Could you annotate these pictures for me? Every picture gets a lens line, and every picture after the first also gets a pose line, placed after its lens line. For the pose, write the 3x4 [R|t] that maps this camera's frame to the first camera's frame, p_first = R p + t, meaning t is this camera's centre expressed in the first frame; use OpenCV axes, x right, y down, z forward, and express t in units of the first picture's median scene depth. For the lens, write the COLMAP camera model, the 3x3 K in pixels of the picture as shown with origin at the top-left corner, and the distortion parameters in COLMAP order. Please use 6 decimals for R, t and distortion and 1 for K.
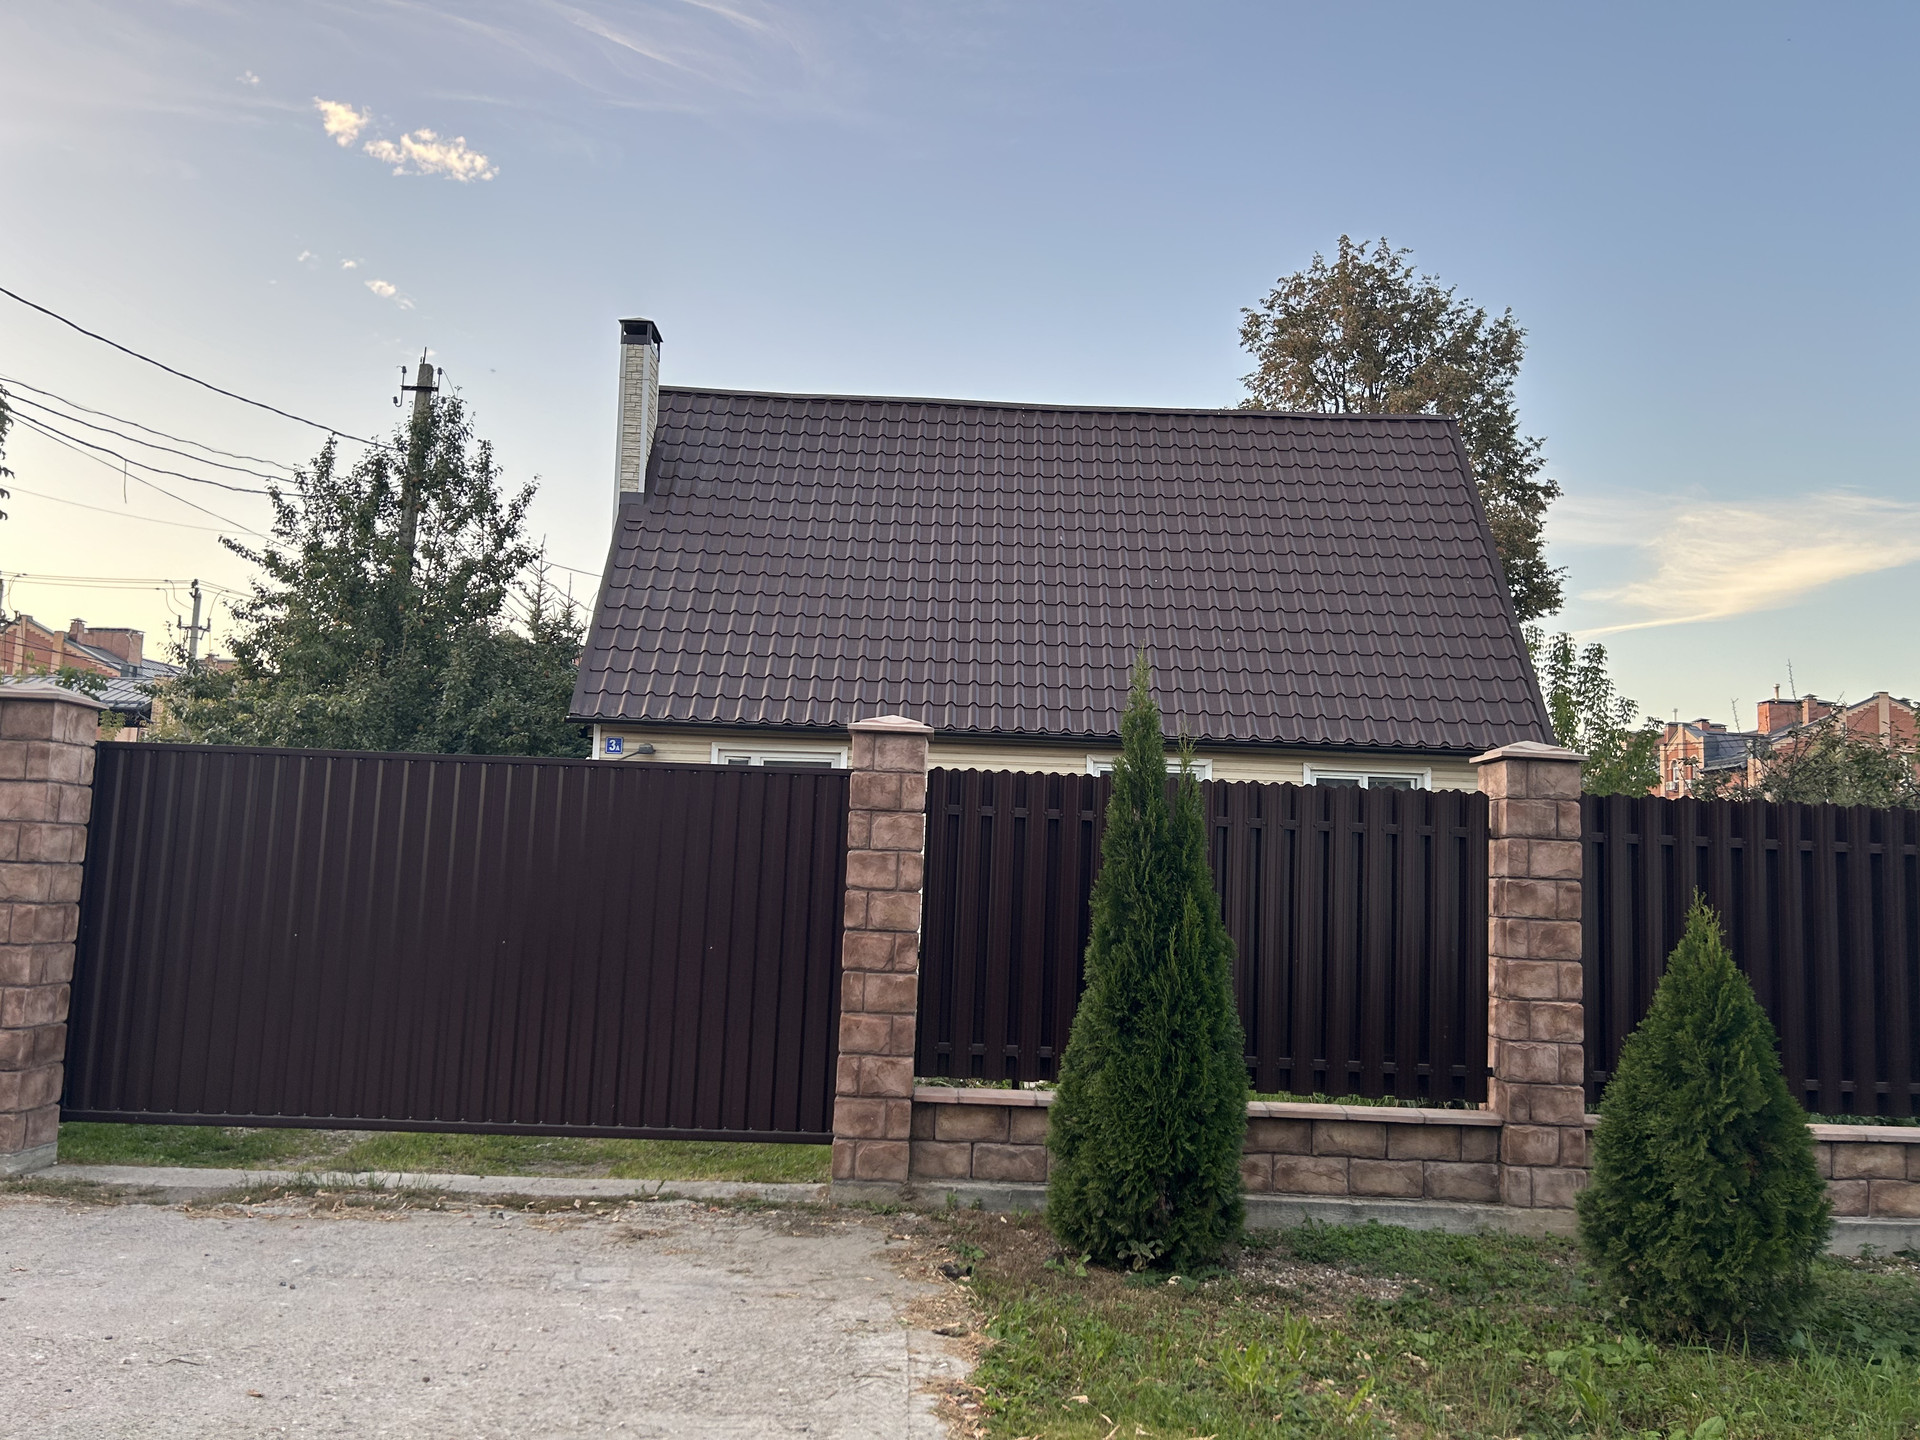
lens RADIAL K [[1419.5, 0, 951.5], [0, 1419.5, 714.9], [0, 0, 1]] dist [0.024922, -0.036806]
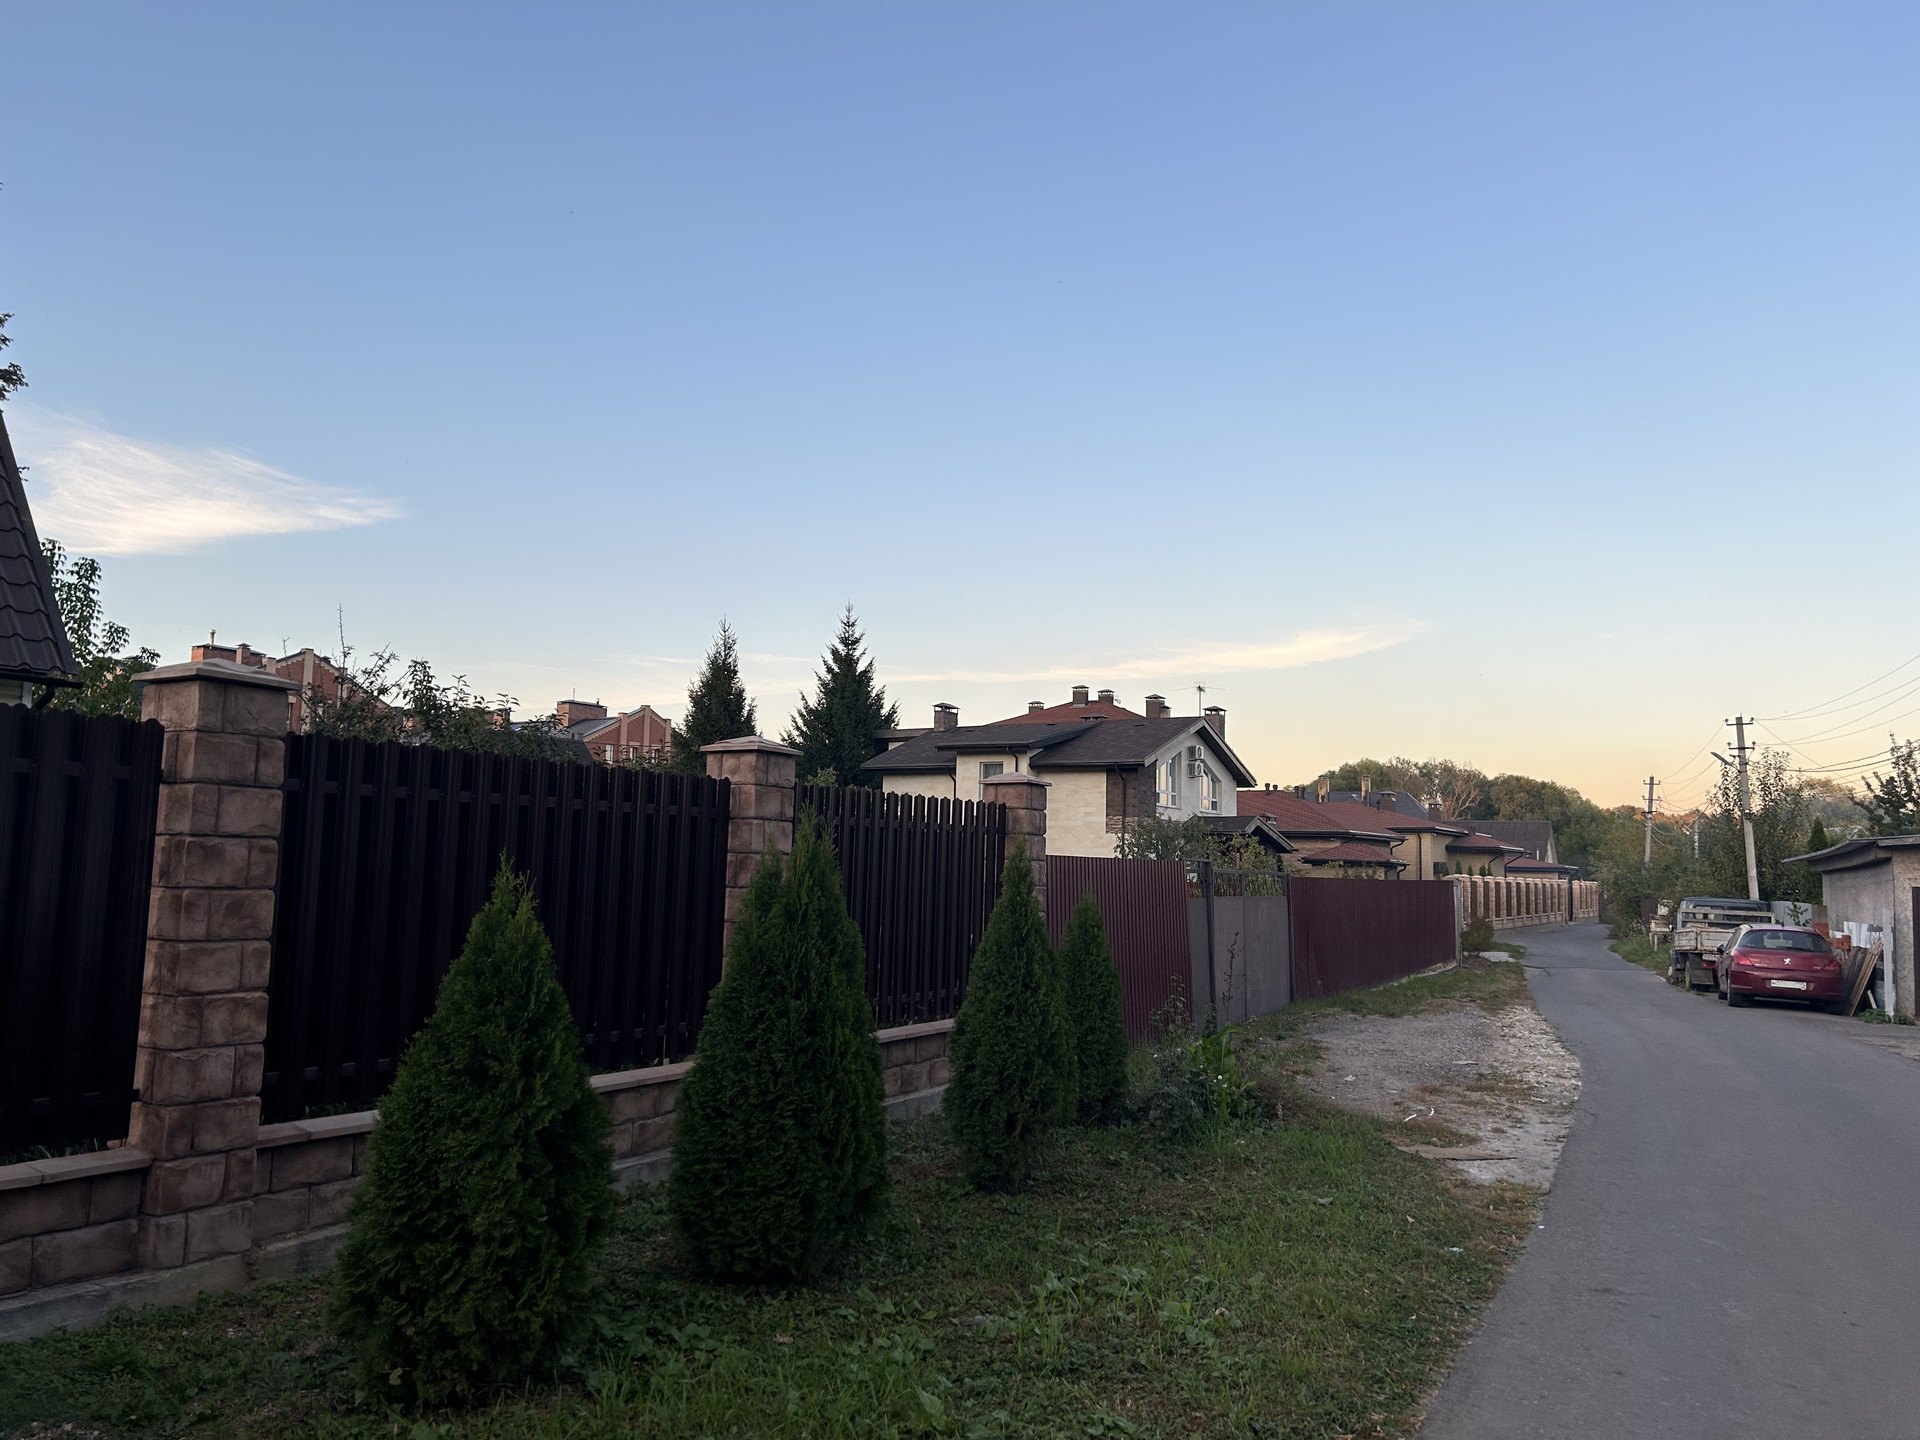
lens RADIAL K [[1419.5, 0, 965.5], [0, 1419.5, 718.9], [0, 0, 1]] dist [0.024922, -0.036806]
pose [[0.517989, 0.065787, 0.852854, -0.046207], [-0.102484, 0.994629, -0.014479, 0.021825], [-0.849226, -0.079903, 0.521949, 0.262894]]
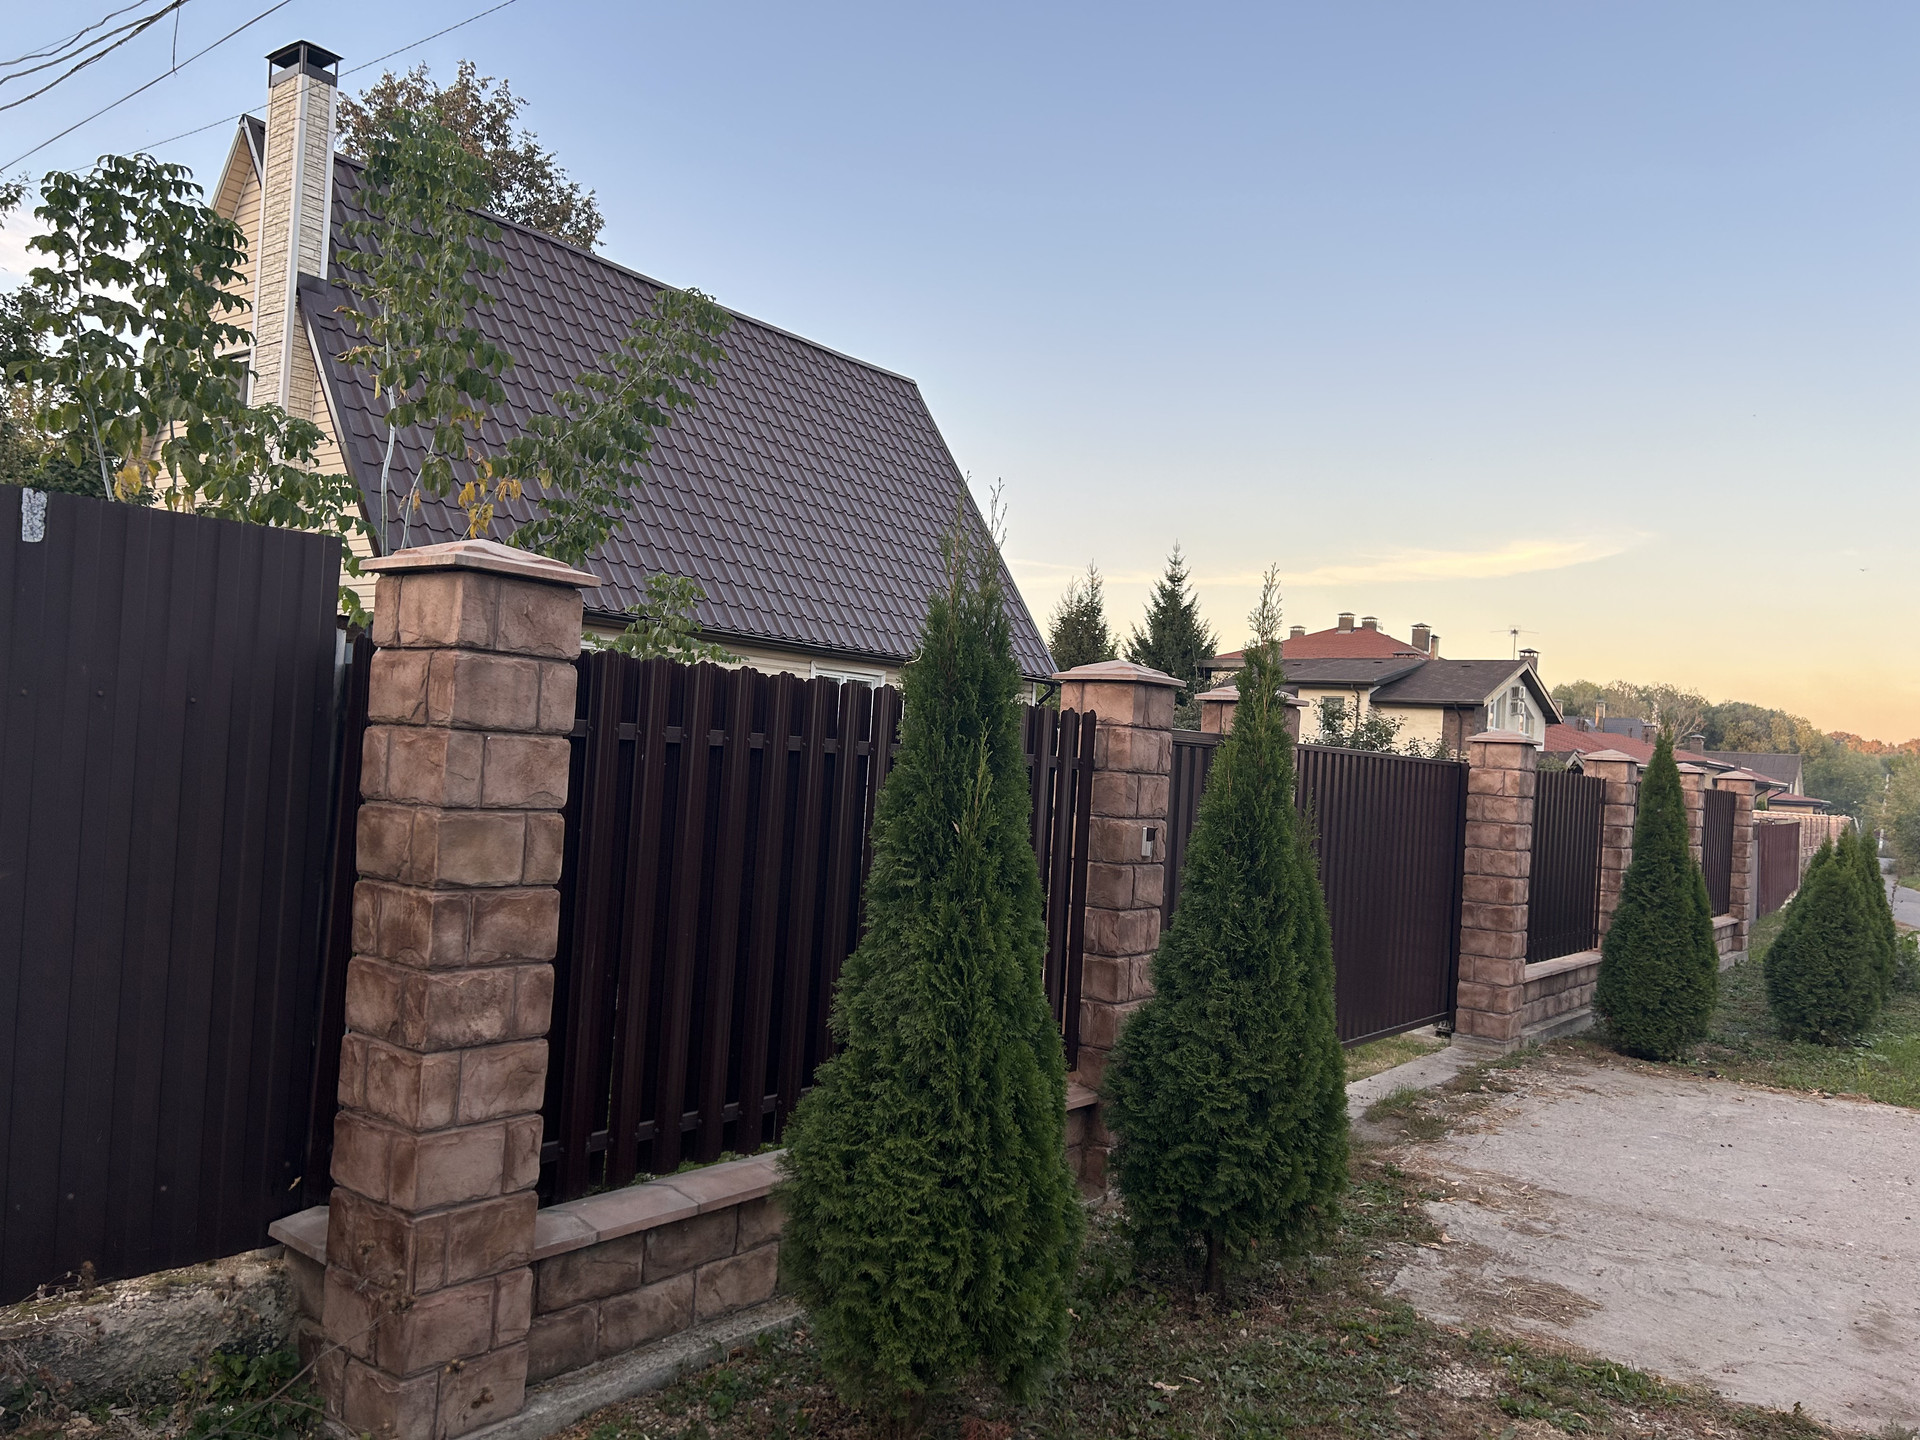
lens RADIAL K [[1419.5, 0, 950.8], [0, 1419.5, 726.4], [0, 0, 1]] dist [0.024922, -0.036806]
pose [[0.617649, 0.020410, 0.786189, -1.745342], [-0.128180, 0.988909, 0.075029, -0.045524], [-0.775938, -0.147115, 0.613415, 0.602505]]
